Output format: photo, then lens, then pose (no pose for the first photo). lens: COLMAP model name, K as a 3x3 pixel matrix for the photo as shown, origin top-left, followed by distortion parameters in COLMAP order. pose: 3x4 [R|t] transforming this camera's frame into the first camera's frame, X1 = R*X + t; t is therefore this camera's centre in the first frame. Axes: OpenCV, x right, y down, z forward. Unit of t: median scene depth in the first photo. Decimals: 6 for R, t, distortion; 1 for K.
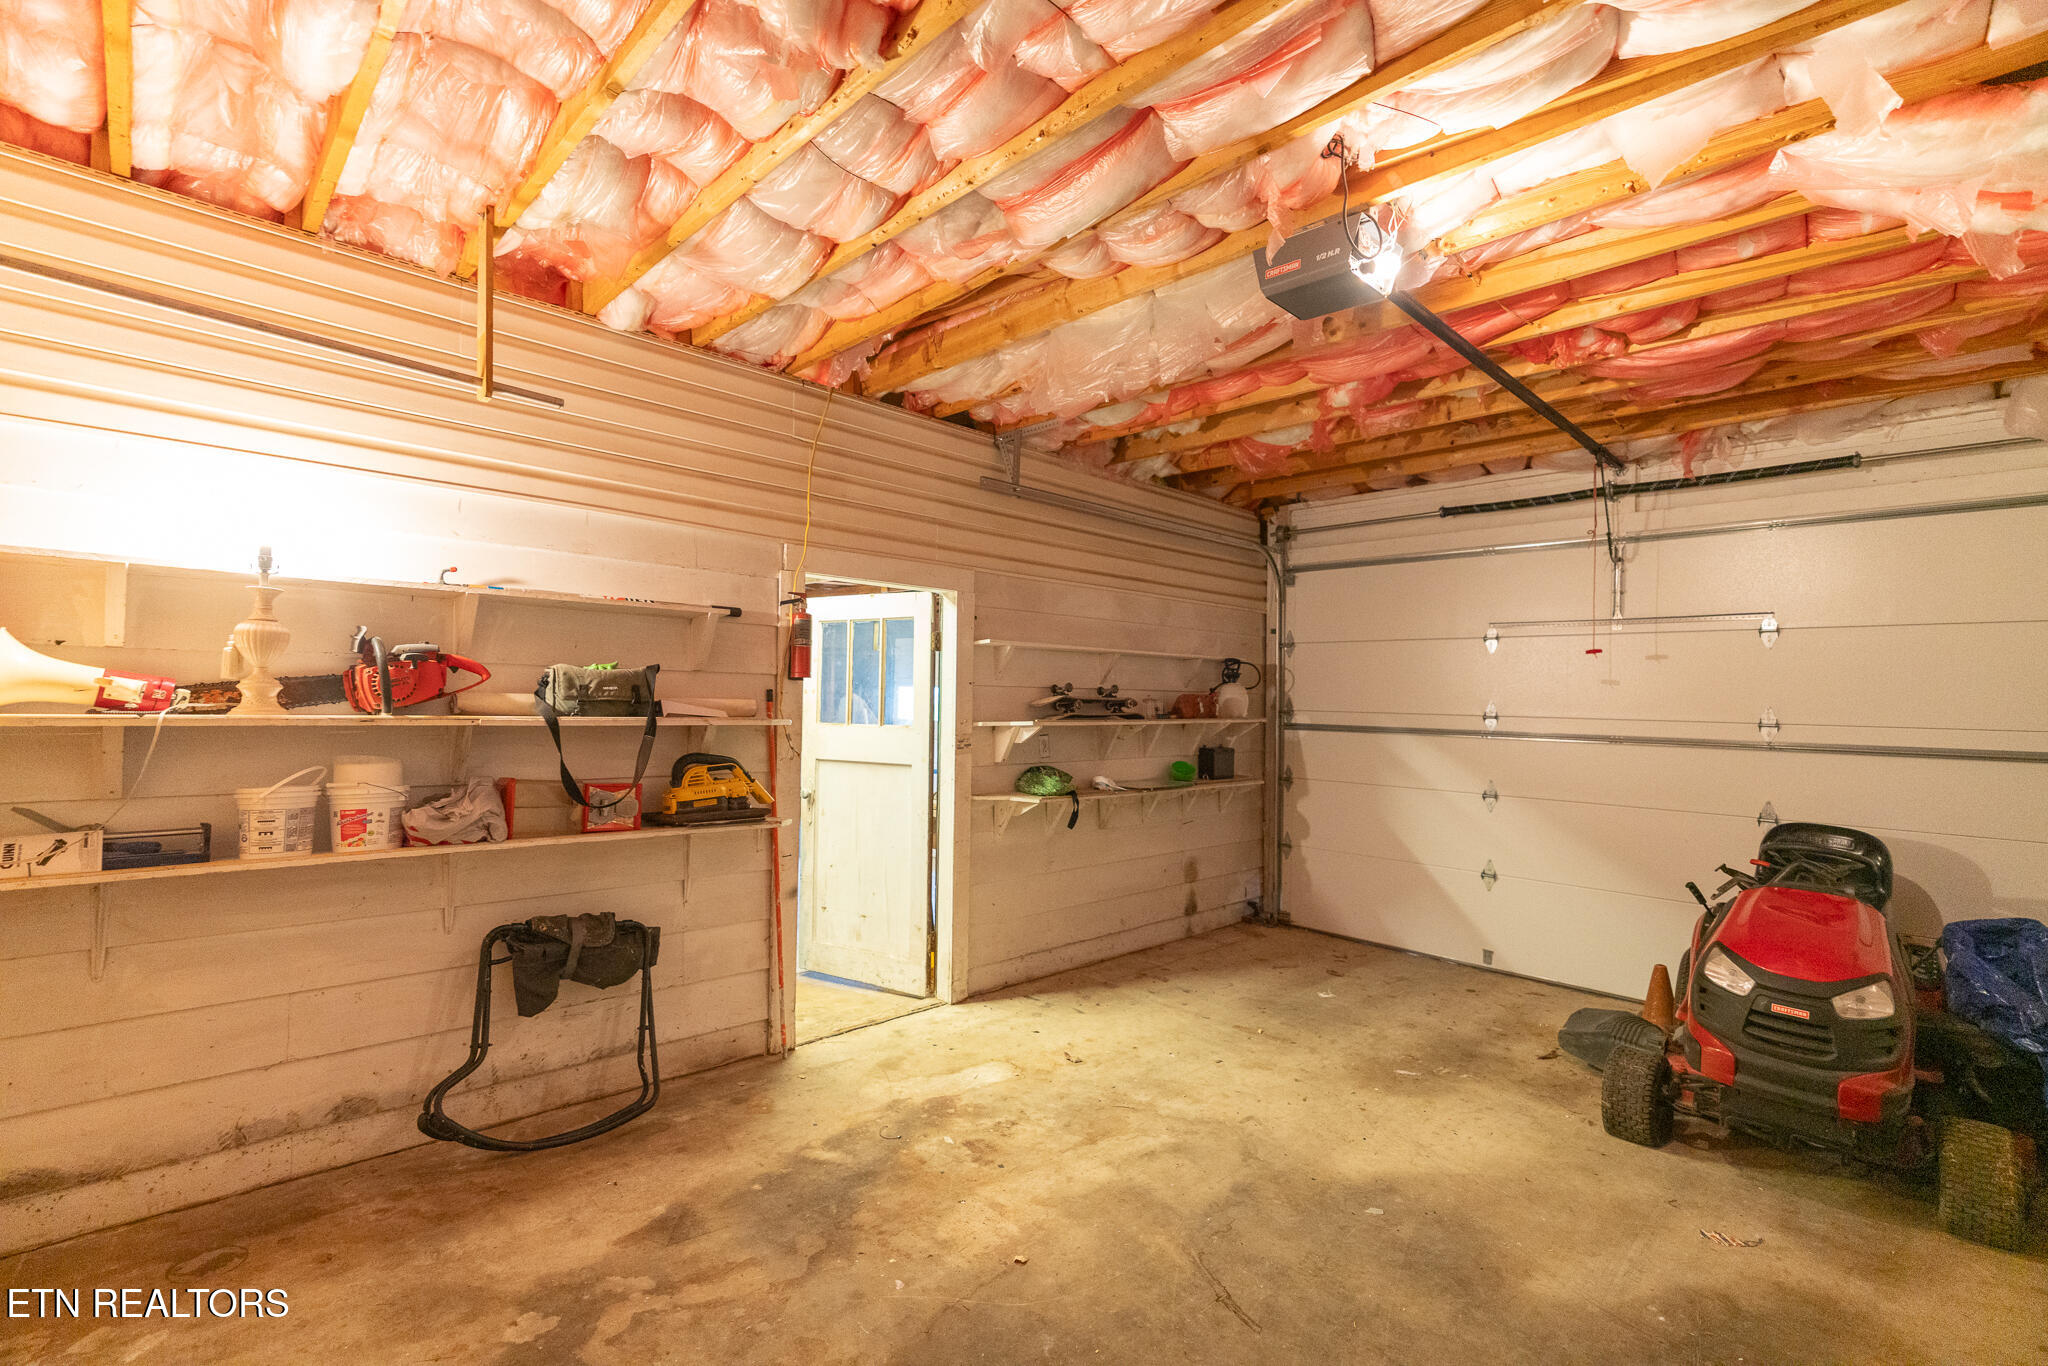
lens RADIAL K [[922.6, 0, 1024.4], [0, 922.6, 692.3], [0, 0, 1]] dist [-0.010417, 0.001636]
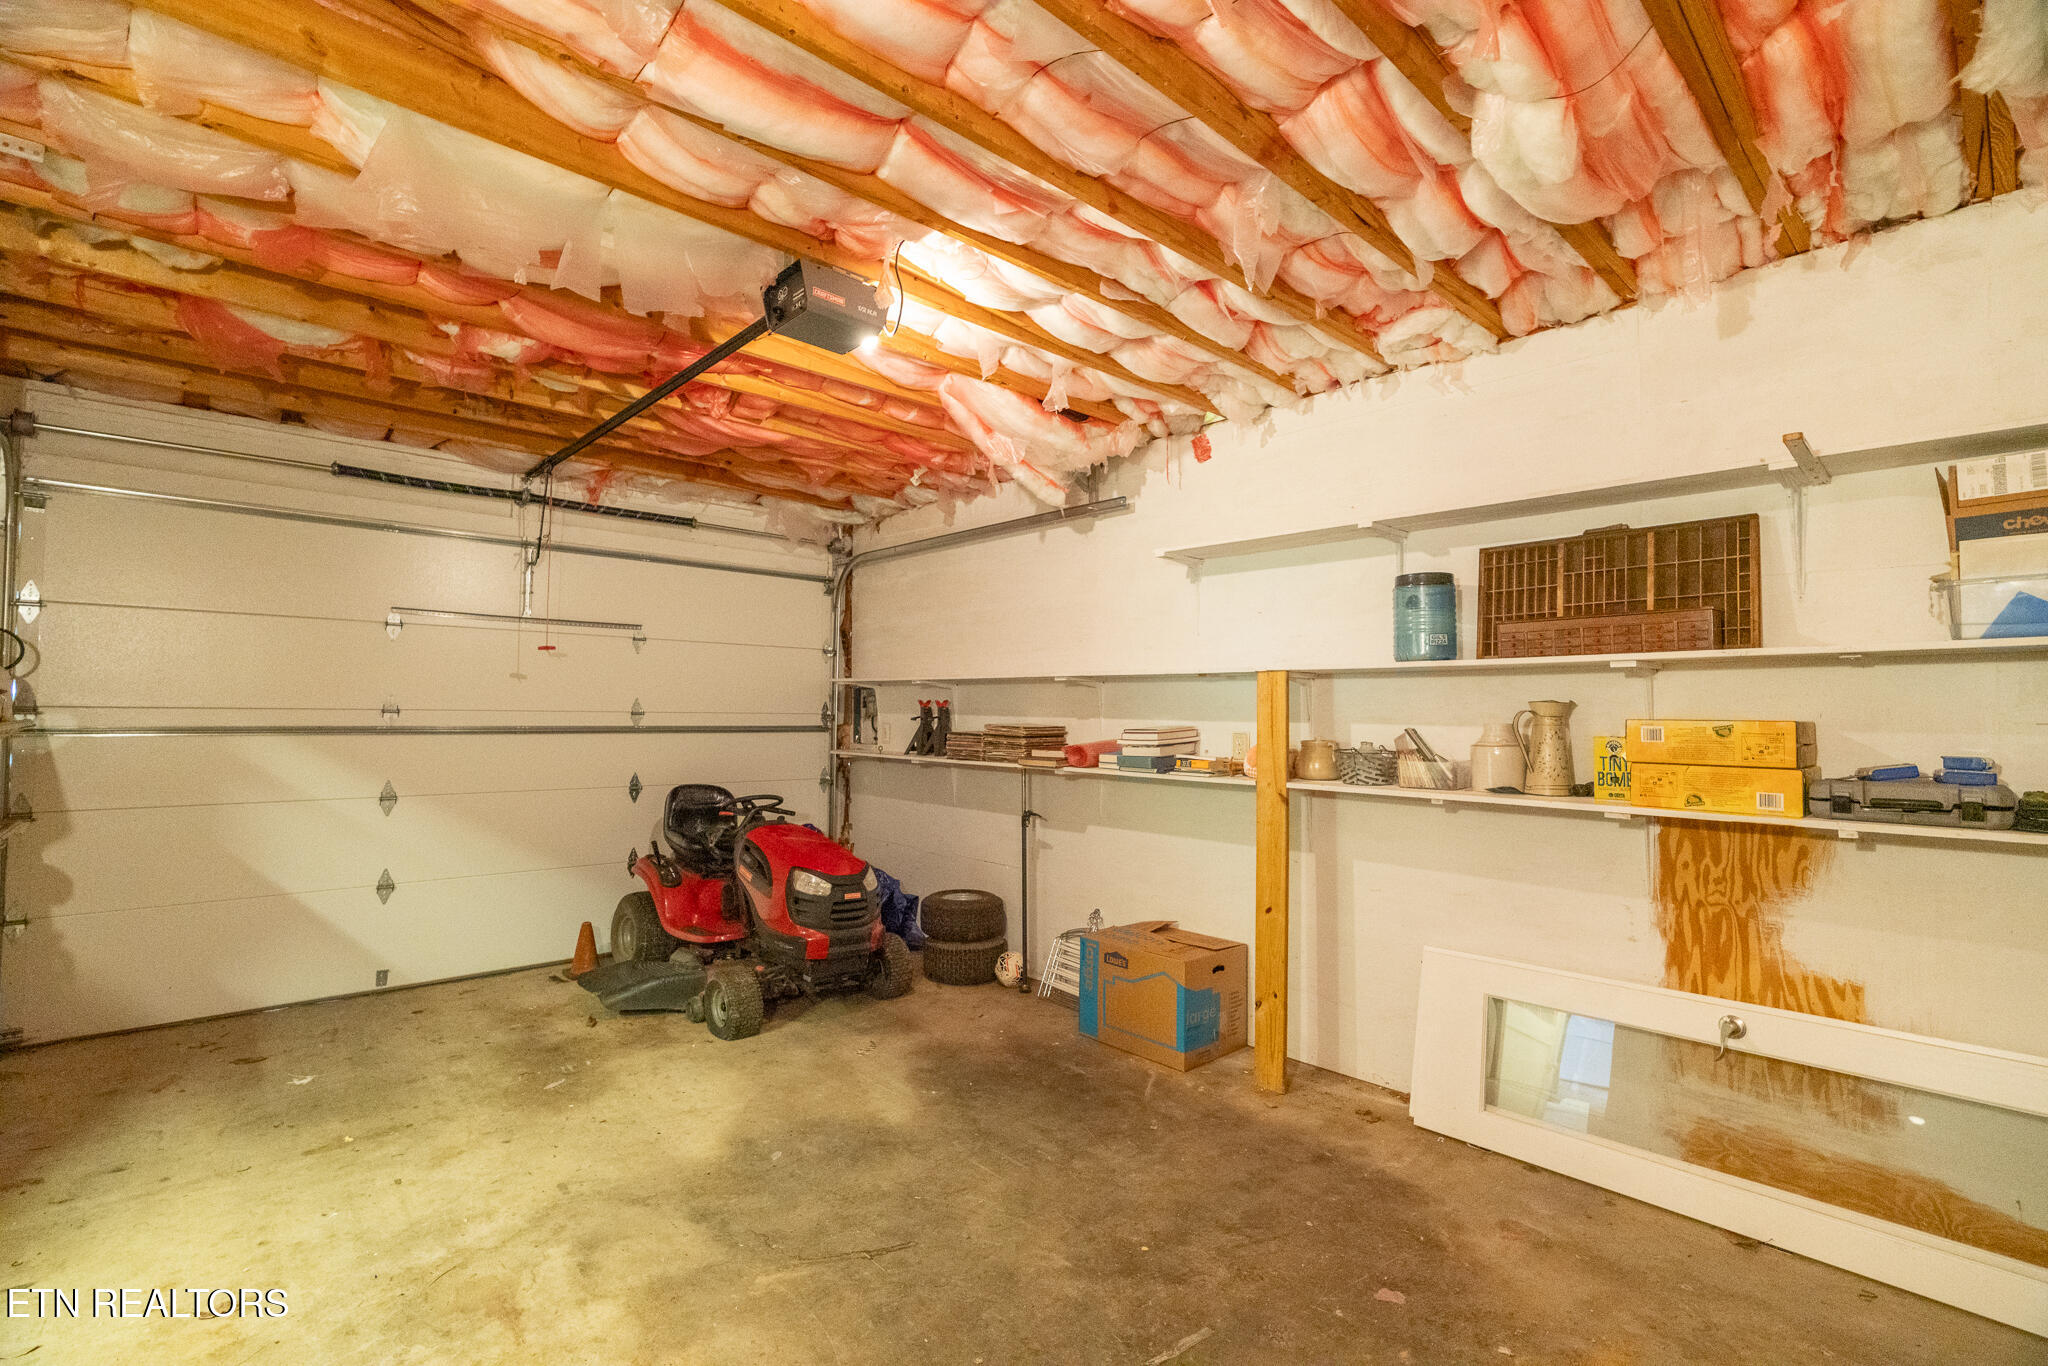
lens RADIAL K [[922.6, 0, 1025.3], [0, 922.6, 691.4], [0, 0, 1]] dist [-0.010417, 0.001636]
pose [[0.017618, 0.002439, 0.999842, -0.488610], [-0.015680, 0.999875, -0.002163, -0.000031], [-0.999722, -0.015639, 0.017654, 0.460710]]
